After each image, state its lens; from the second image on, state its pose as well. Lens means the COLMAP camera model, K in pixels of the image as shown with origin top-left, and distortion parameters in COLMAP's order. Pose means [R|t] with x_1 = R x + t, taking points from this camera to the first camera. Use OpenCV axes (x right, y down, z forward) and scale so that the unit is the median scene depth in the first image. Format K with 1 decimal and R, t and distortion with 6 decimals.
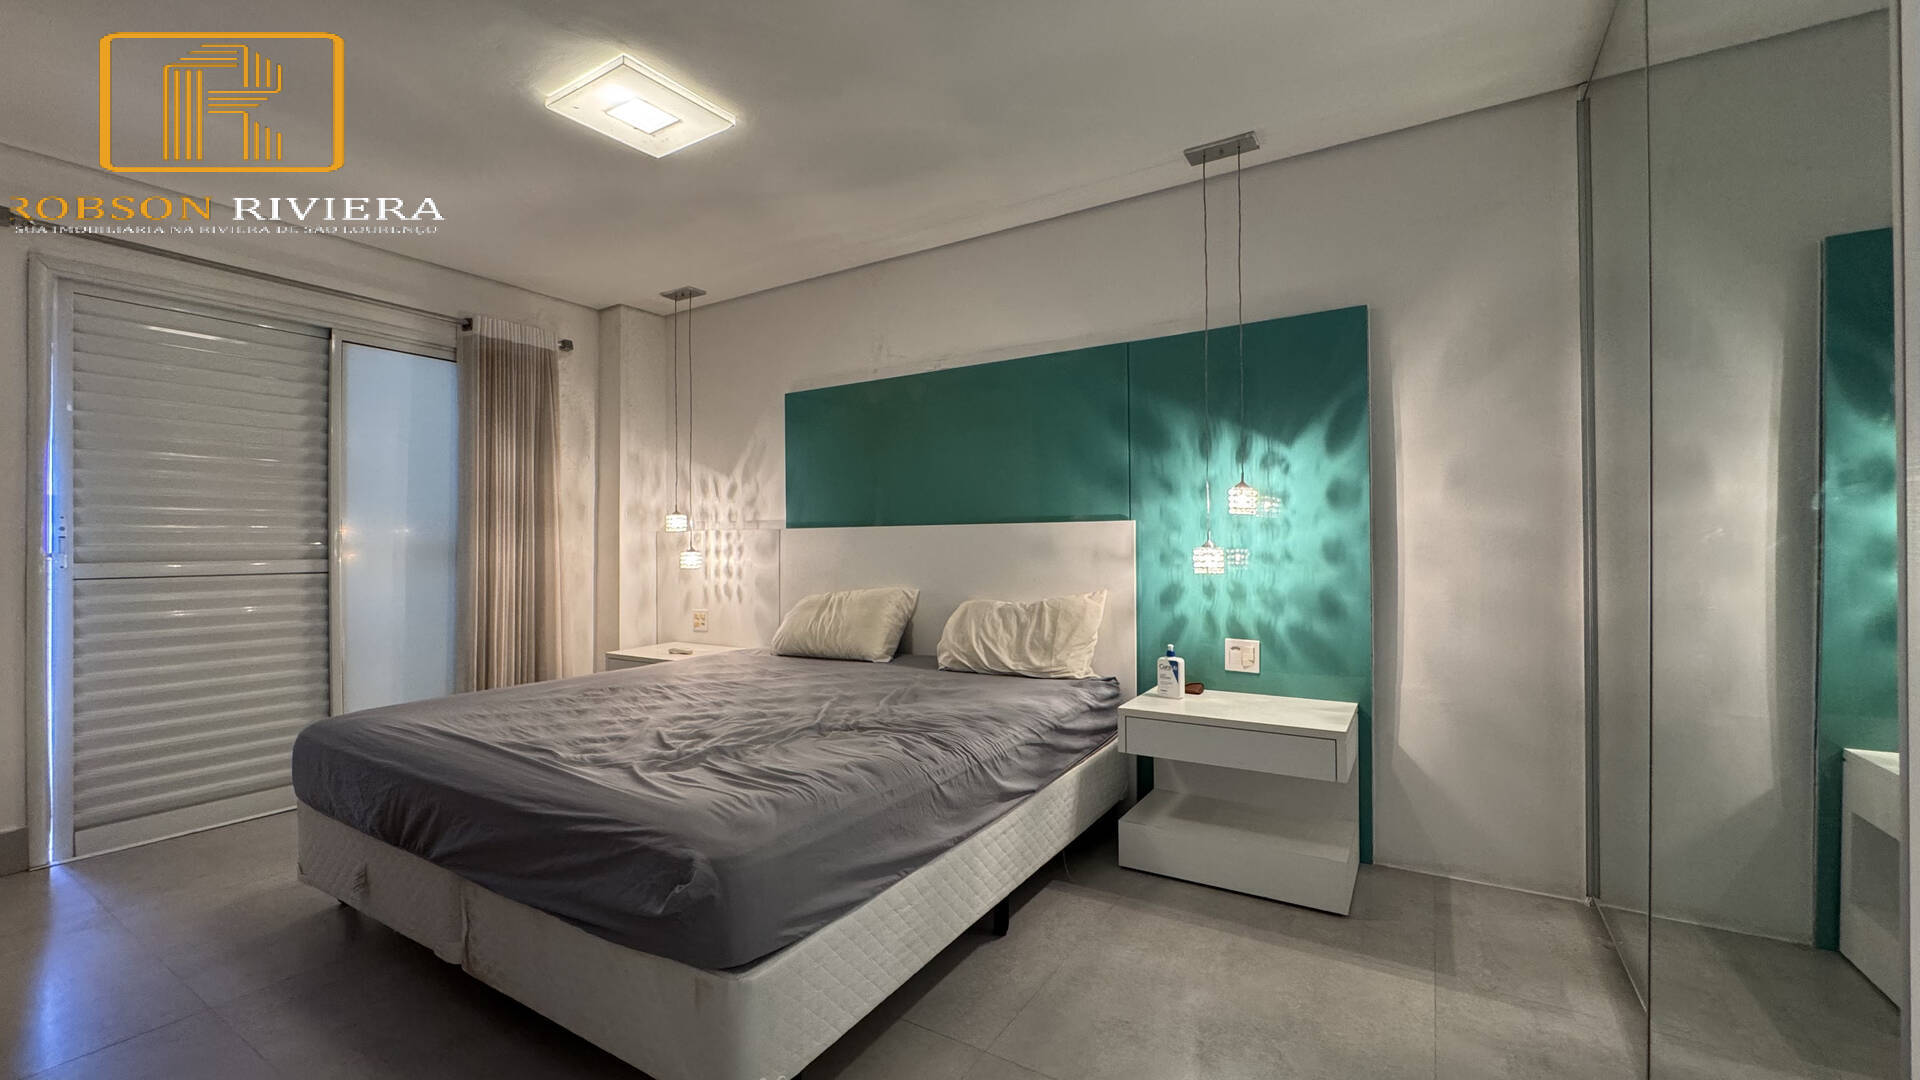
lens RADIAL K [[770.5, 0, 960.0], [0, 770.5, 540.0], [0, 0, 1]] dist [-0.000764, -0.000077]
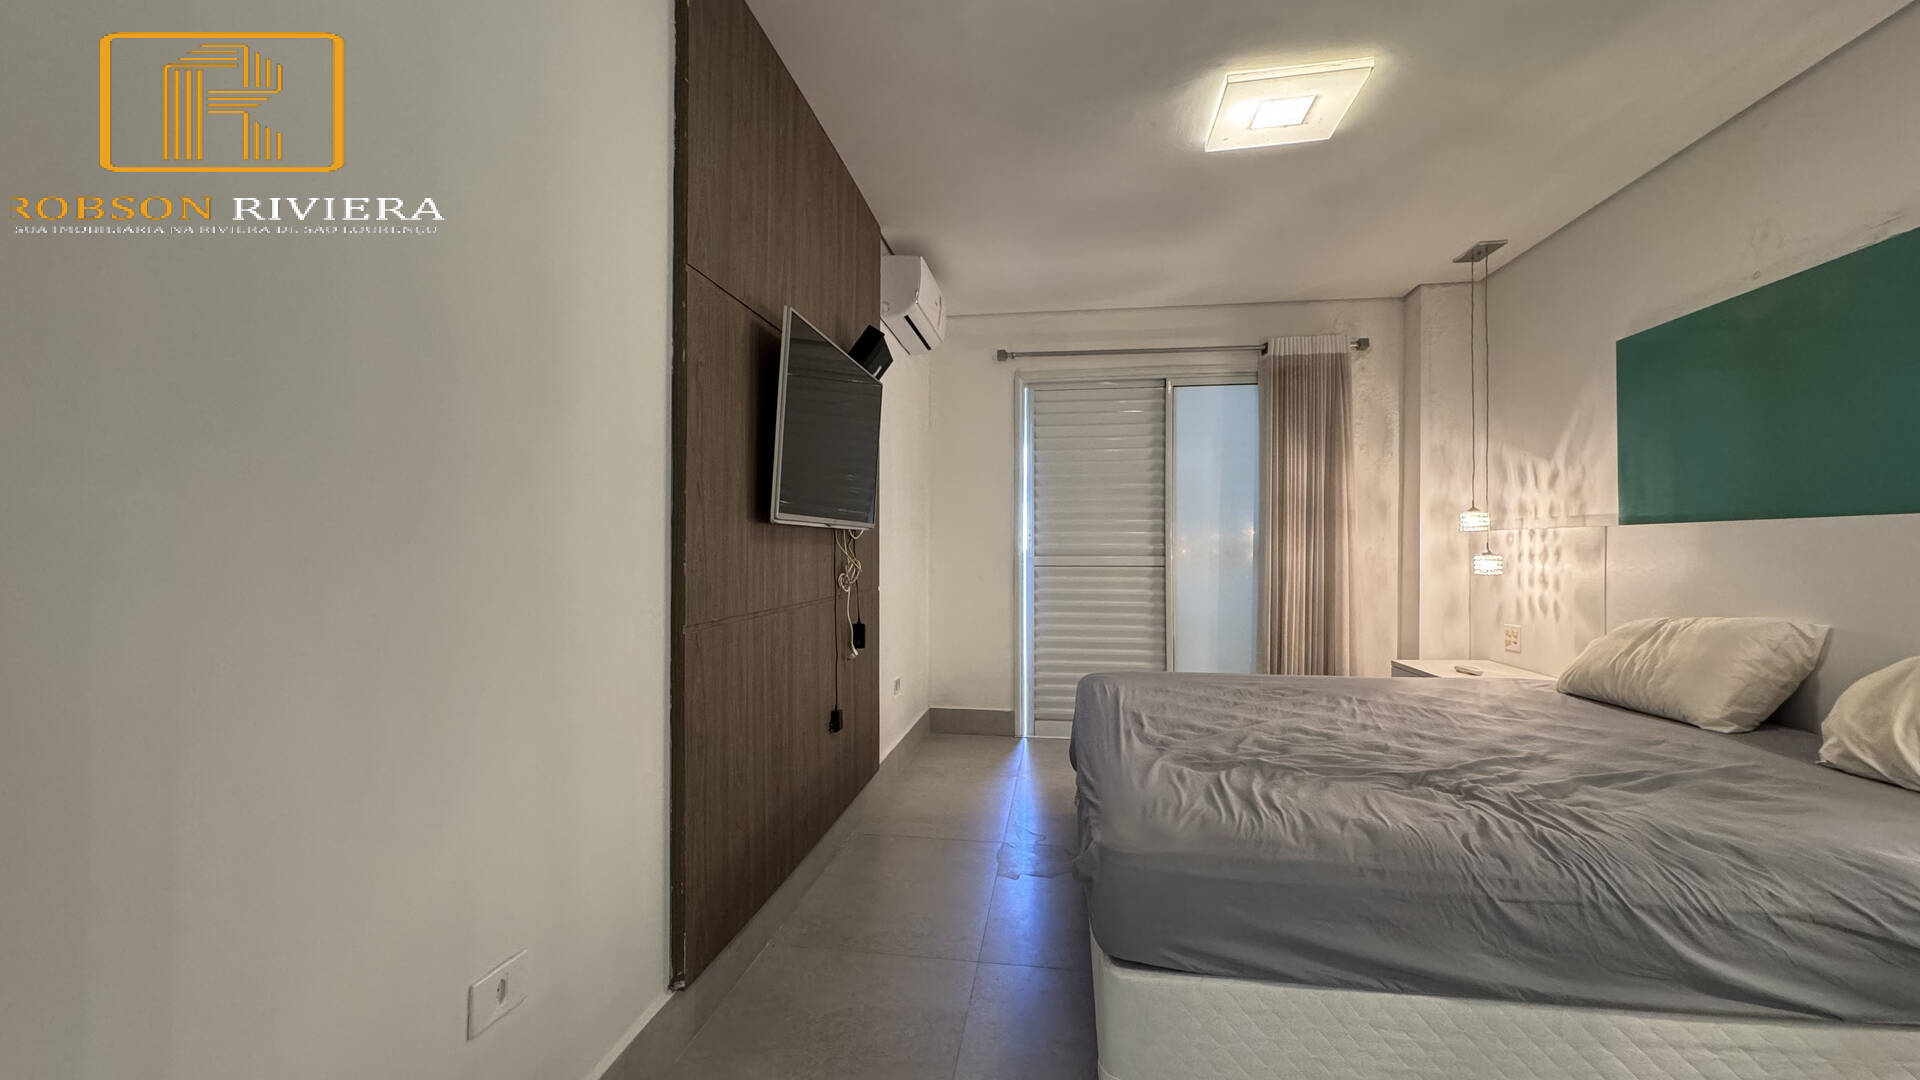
lens RADIAL K [[770.5, 0, 960.0], [0, 770.5, 540.0], [0, 0, 1]] dist [-0.000764, -0.000077]
pose [[0.401660, -0.001407, -0.915788, 0.207470], [0.002124, 0.999998, -0.000605, -0.002010], [0.915786, -0.001702, 0.401662, 0.143667]]
